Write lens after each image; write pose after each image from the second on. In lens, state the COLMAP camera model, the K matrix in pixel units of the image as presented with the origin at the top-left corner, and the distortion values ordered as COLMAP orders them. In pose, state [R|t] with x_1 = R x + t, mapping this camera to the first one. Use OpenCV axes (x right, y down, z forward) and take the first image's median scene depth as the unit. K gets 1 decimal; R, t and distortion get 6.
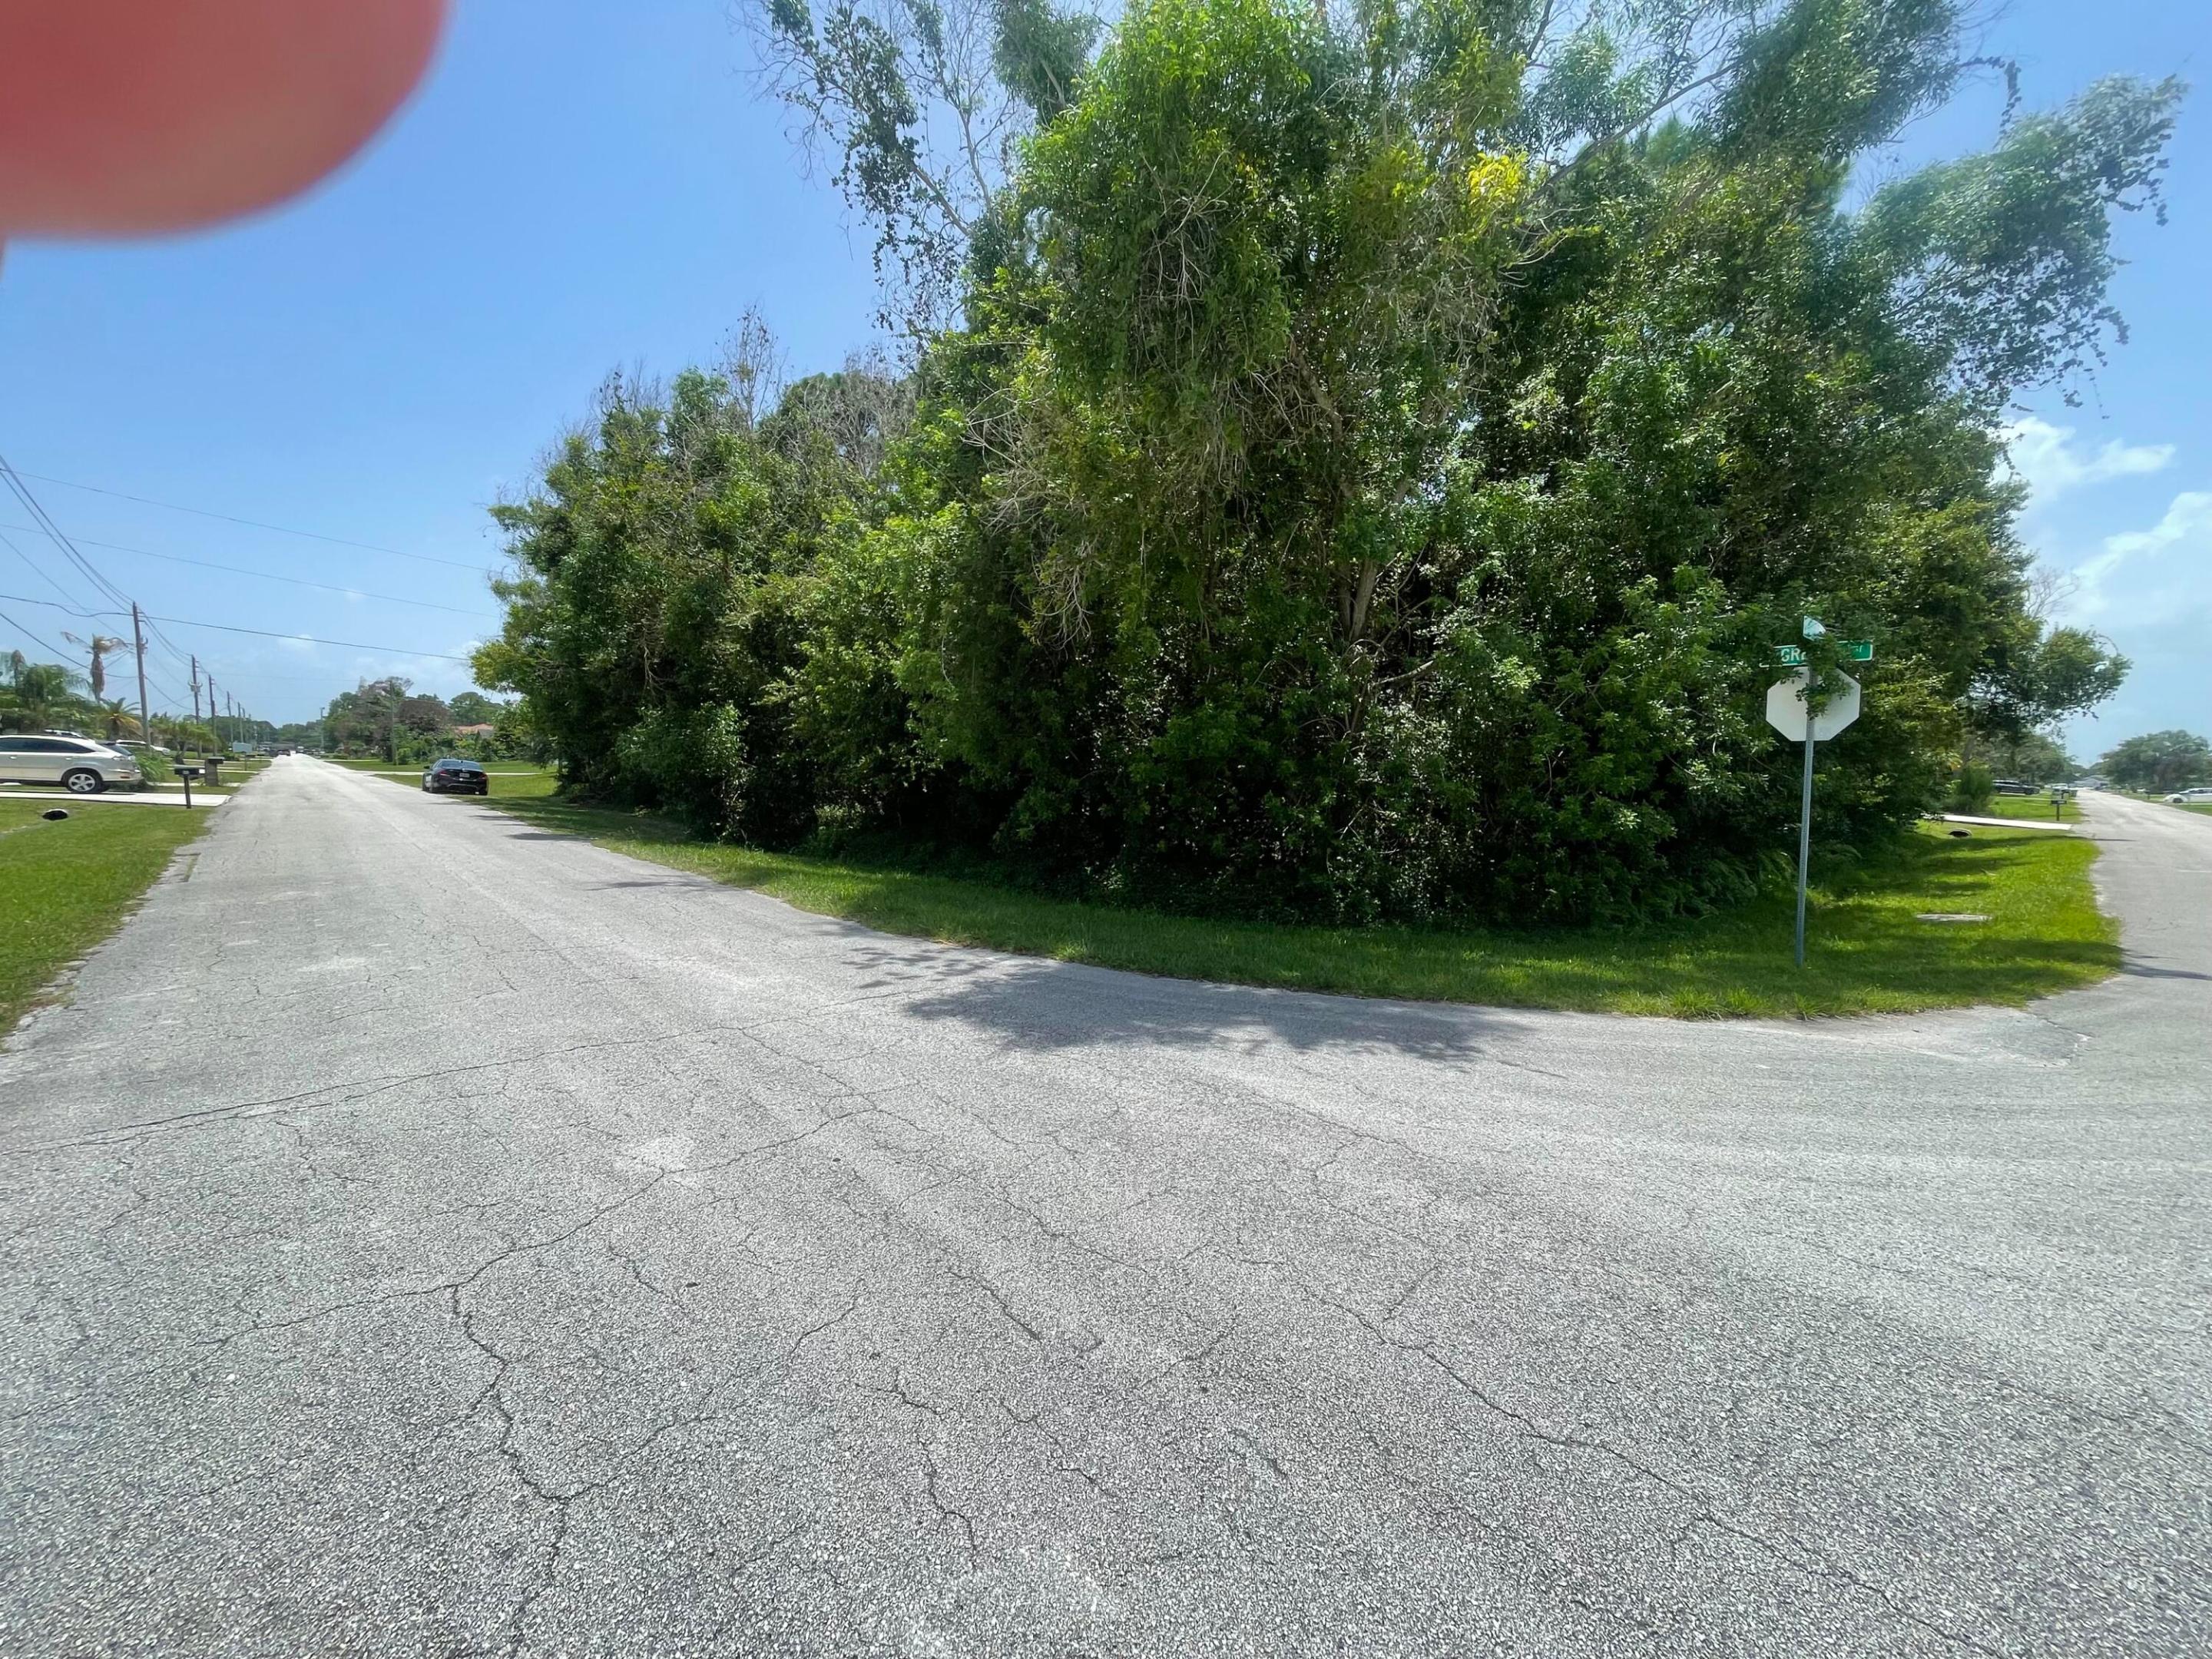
lens RADIAL K [[887.7, 0, 1107.0], [0, 887.7, 816.8], [0, 0, 1]] dist [0.002846, 0.000382]
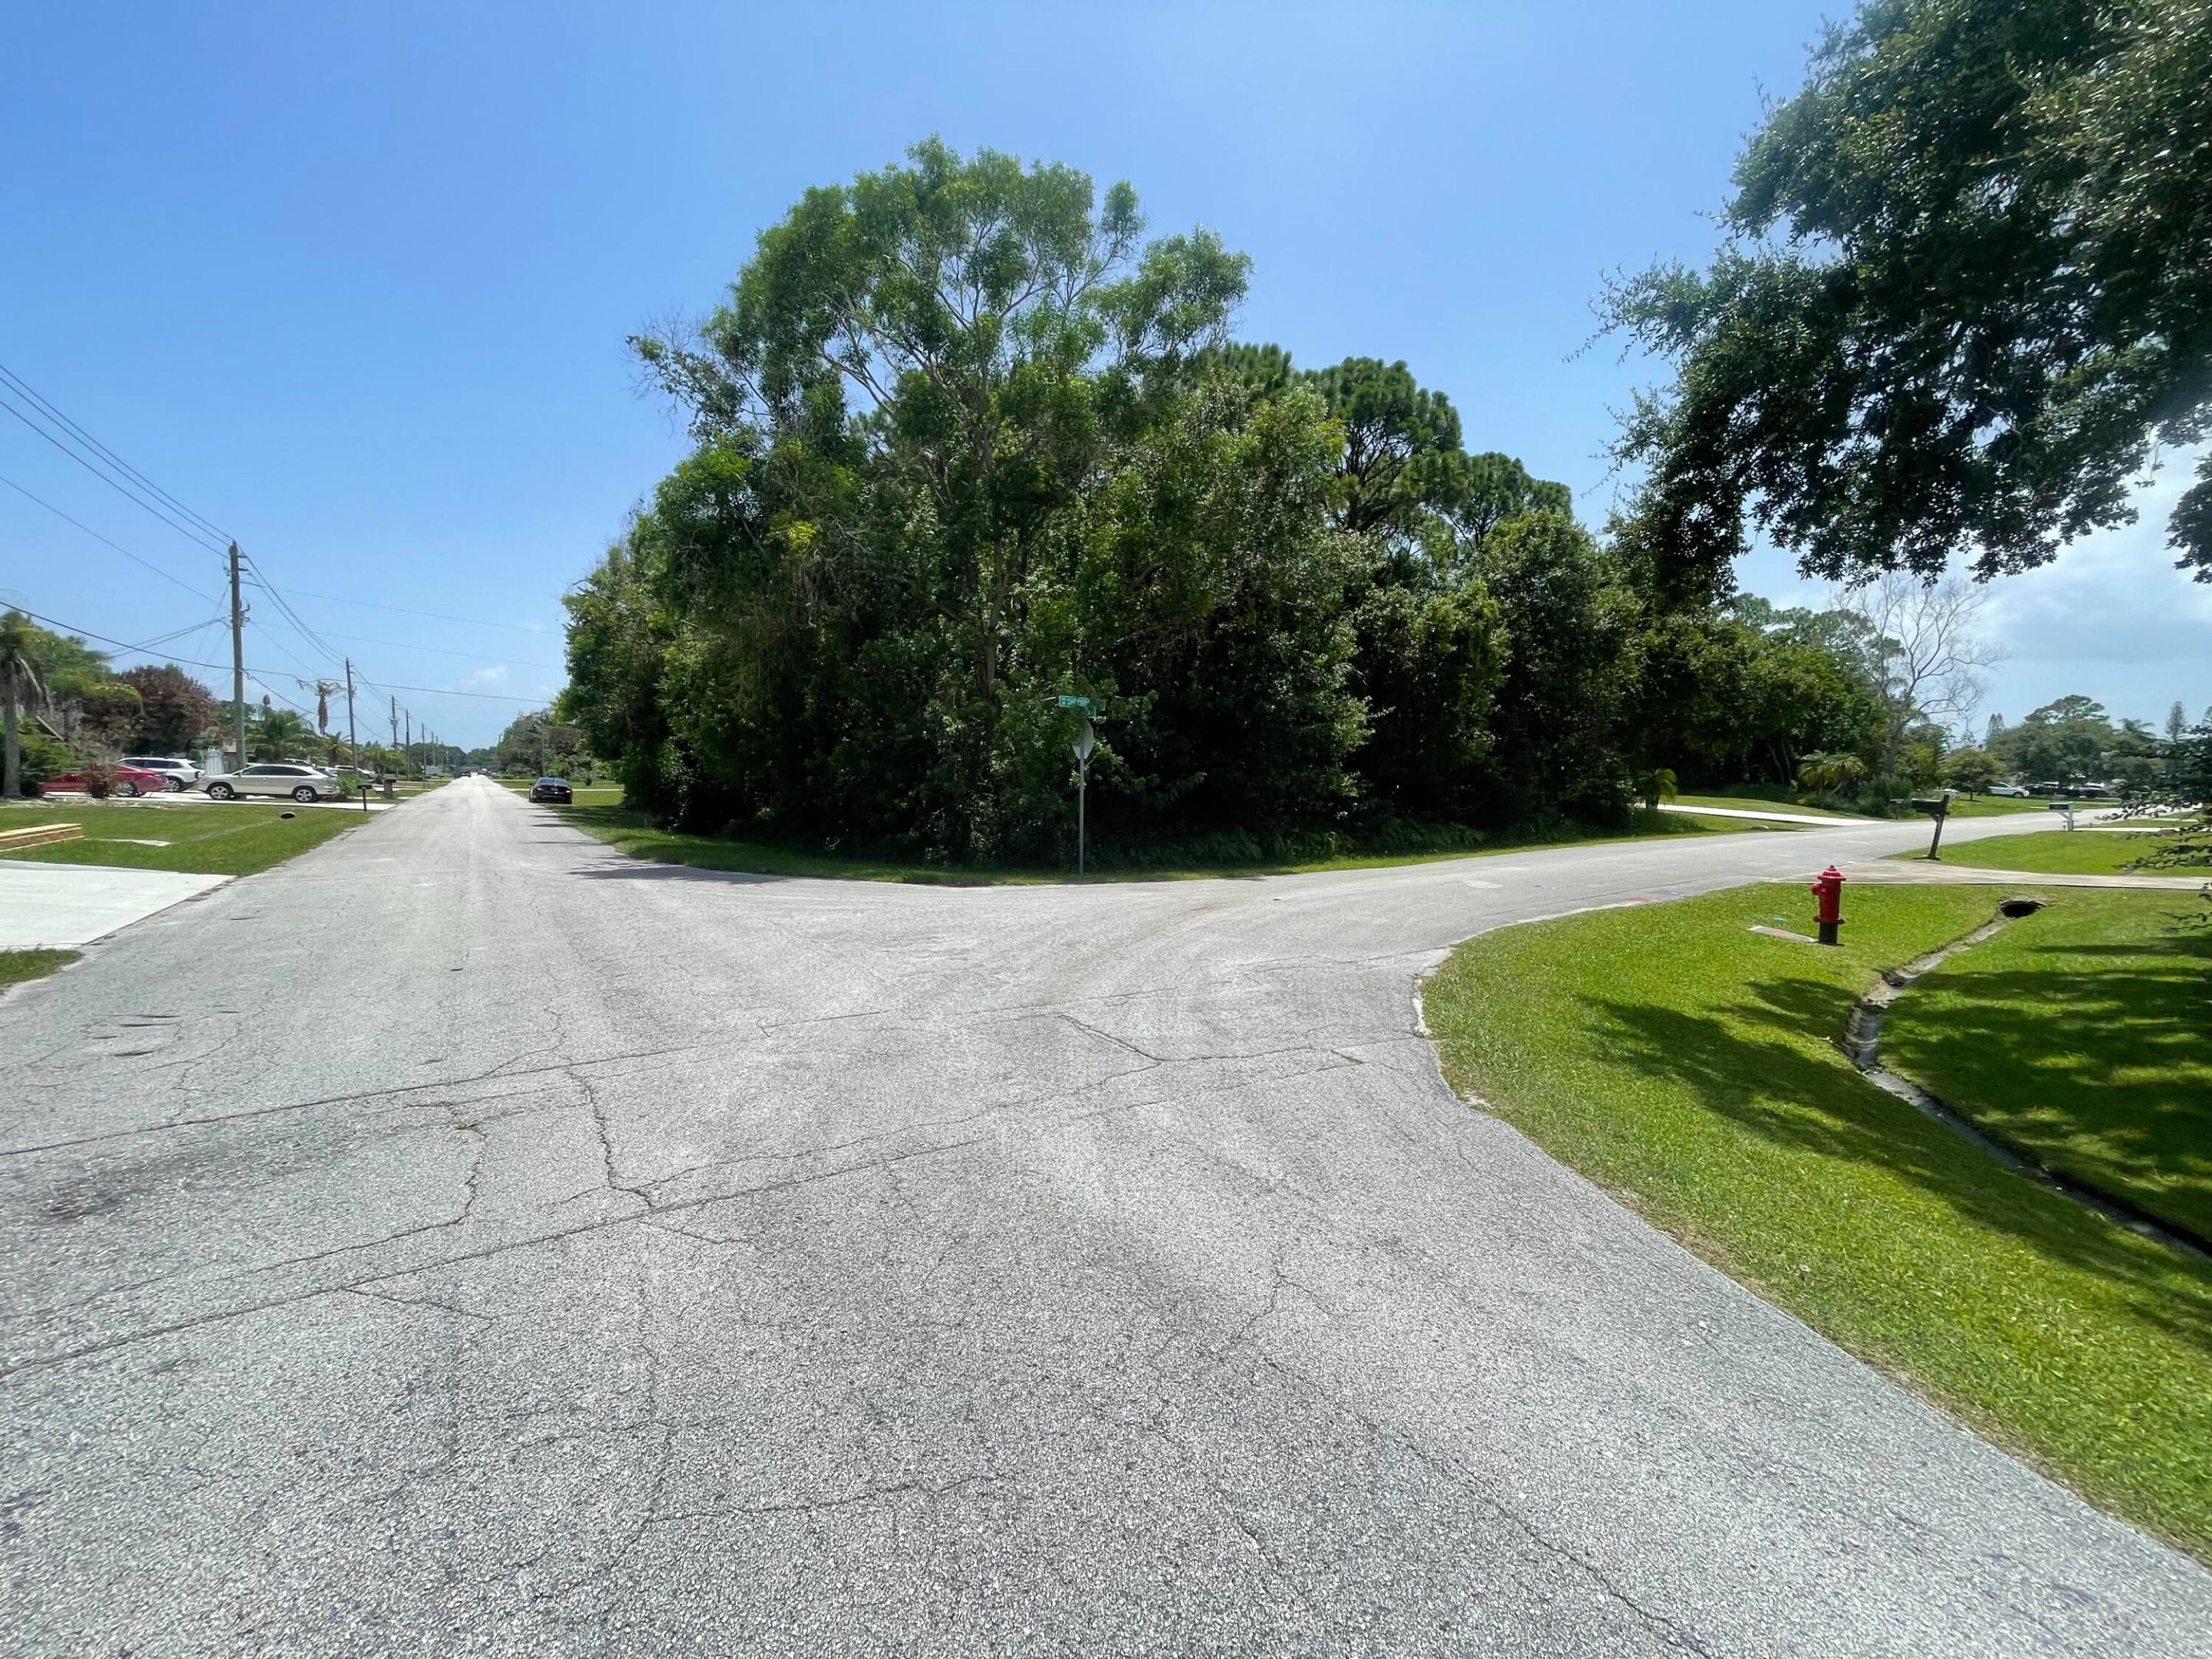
lens RADIAL K [[887.7, 0, 1105.4], [0, 887.7, 829.3], [0, 0, 1]] dist [0.002846, 0.000382]
pose [[0.991674, -0.000252, -0.128770, 0.233179], [-0.000131, 0.999996, -0.002966, 0.013835], [0.128771, 0.002958, 0.991670, -0.191334]]
